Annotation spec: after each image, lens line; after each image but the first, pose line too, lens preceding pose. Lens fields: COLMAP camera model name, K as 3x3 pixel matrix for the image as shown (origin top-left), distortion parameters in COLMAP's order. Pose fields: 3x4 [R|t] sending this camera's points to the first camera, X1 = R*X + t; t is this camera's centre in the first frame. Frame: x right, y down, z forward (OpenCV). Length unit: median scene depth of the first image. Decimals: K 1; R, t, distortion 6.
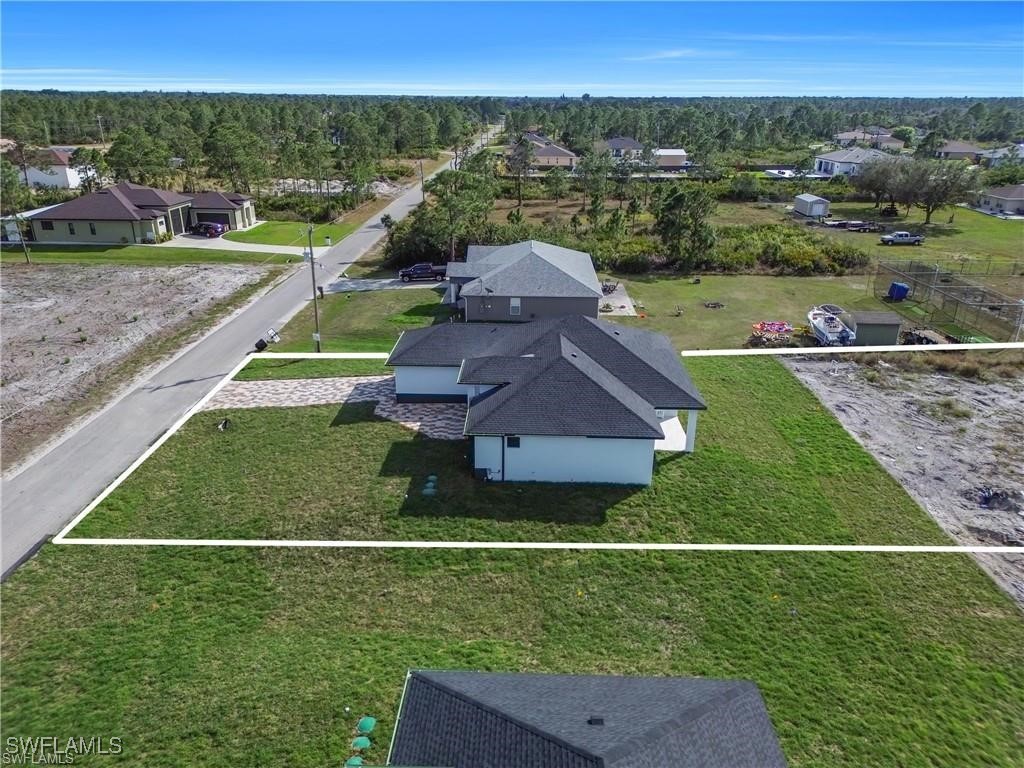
lens RADIAL K [[709.2, 0, 512.0], [0, 709.2, 384.0], [0, 0, 1]] dist [0.115198, -0.140389]
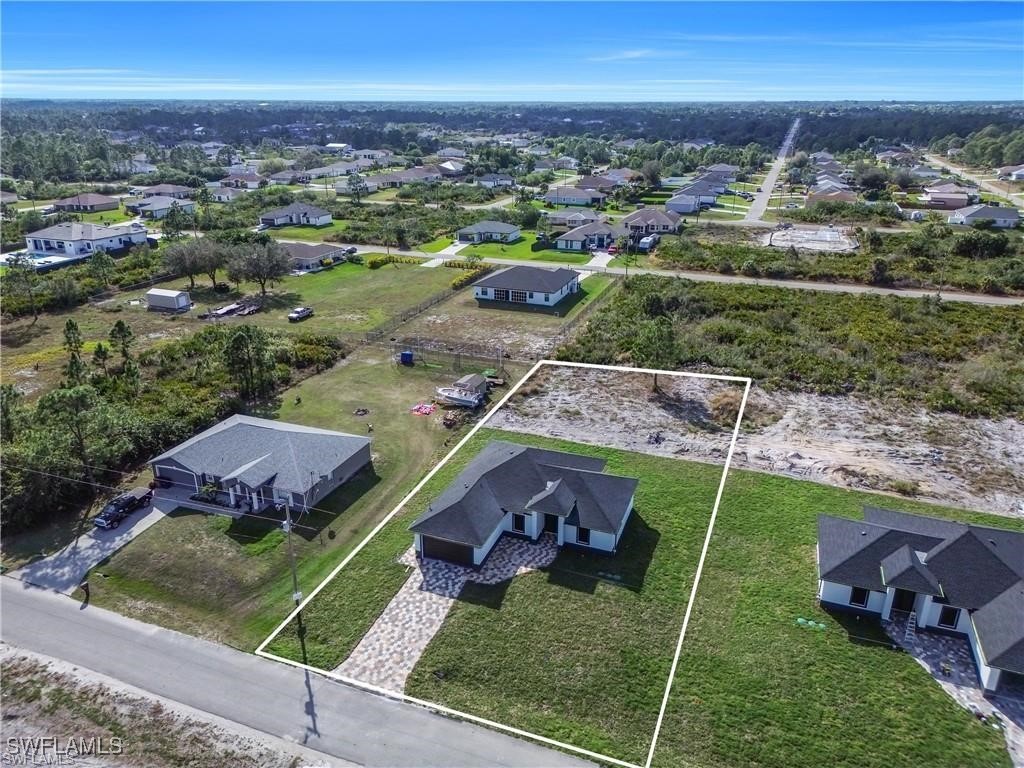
lens RADIAL K [[715.6, 0, 512.0], [0, 715.6, 384.0], [0, 0, 1]] dist [0.067483, -0.072774]
pose [[0.331571, -0.351986, 0.875309, -1.137793], [0.350934, 0.907234, 0.231888, -0.551279], [-0.875731, 0.230289, 0.424337, 0.309324]]
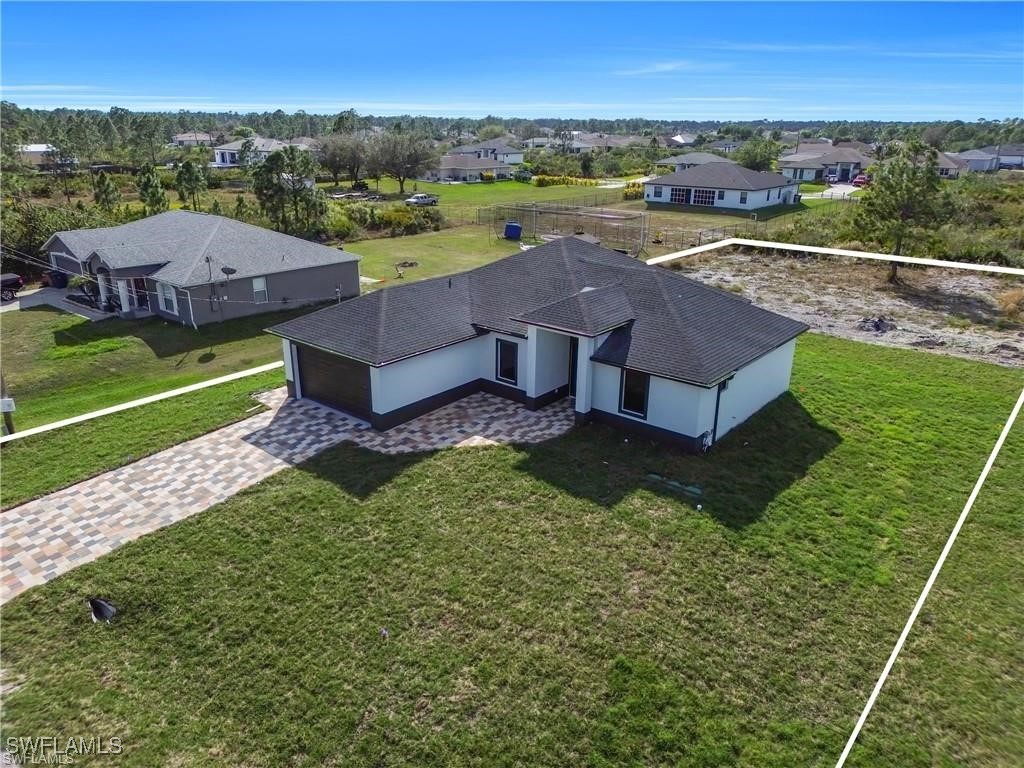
lens RADIAL K [[715.6, 0, 512.0], [0, 715.6, 384.0], [0, 0, 1]] dist [0.067483, -0.072774]
pose [[0.620686, -0.268640, 0.736601, -0.504124], [0.285741, 0.952365, 0.106554, -0.040851], [-0.730138, 0.144341, 0.667881, 0.515827]]
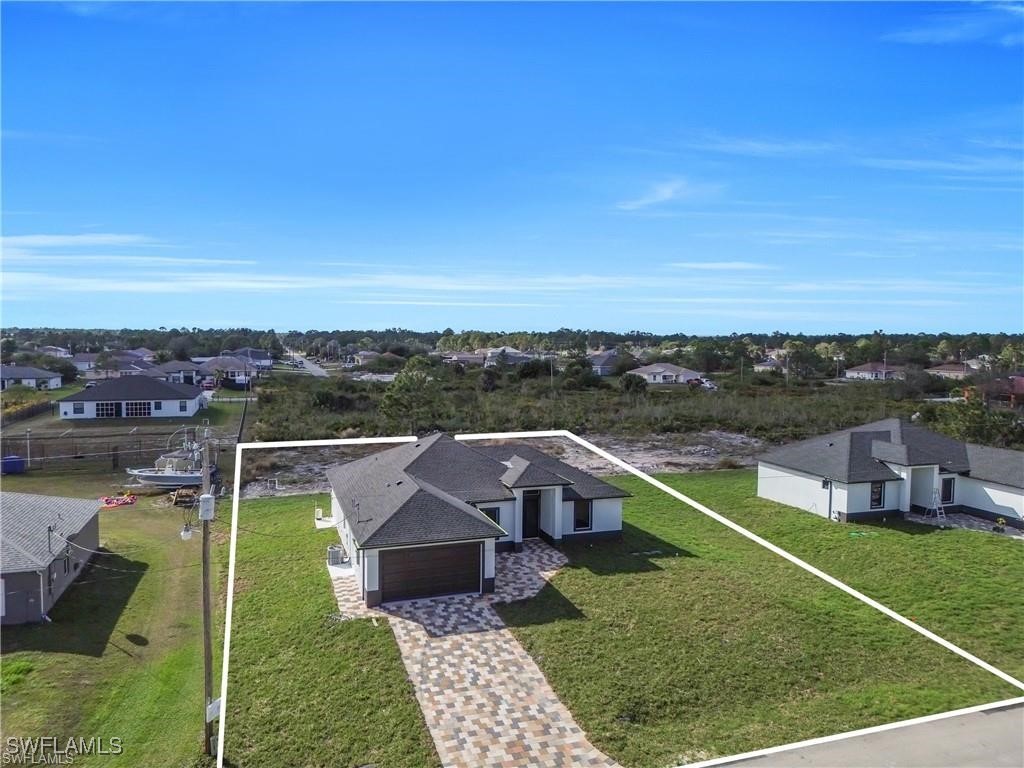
lens RADIAL K [[722.9, 0, 512.0], [0, 722.9, 384.0], [0, 0, 1]] dist [0.031087, -0.003489]
pose [[-0.346894, -0.074374, 0.934951, -0.833525], [0.337808, 0.920040, 0.198524, -0.305960], [-0.874957, 0.384701, -0.294032, 1.096548]]
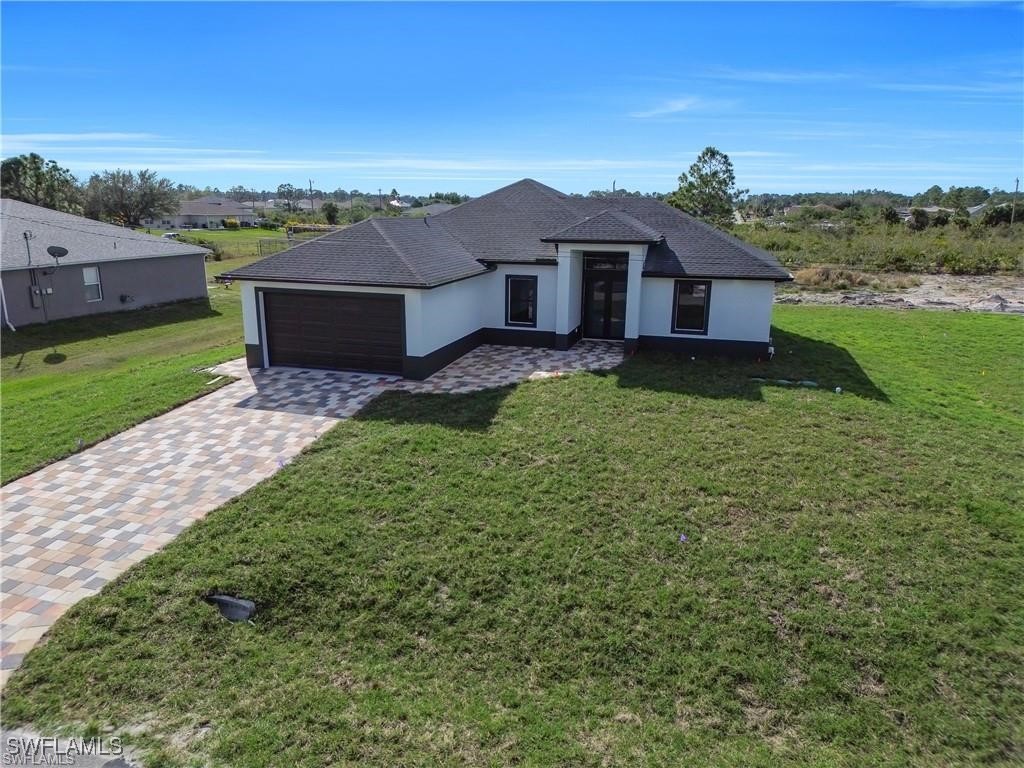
lens RADIAL K [[715.6, 0, 512.0], [0, 715.6, 384.0], [0, 0, 1]] dist [0.067483, -0.072774]
pose [[0.266164, -0.242068, 0.933038, -0.563273], [0.352568, 0.925331, 0.139492, -0.013769], [-0.897136, 0.291831, 0.331635, 0.779005]]
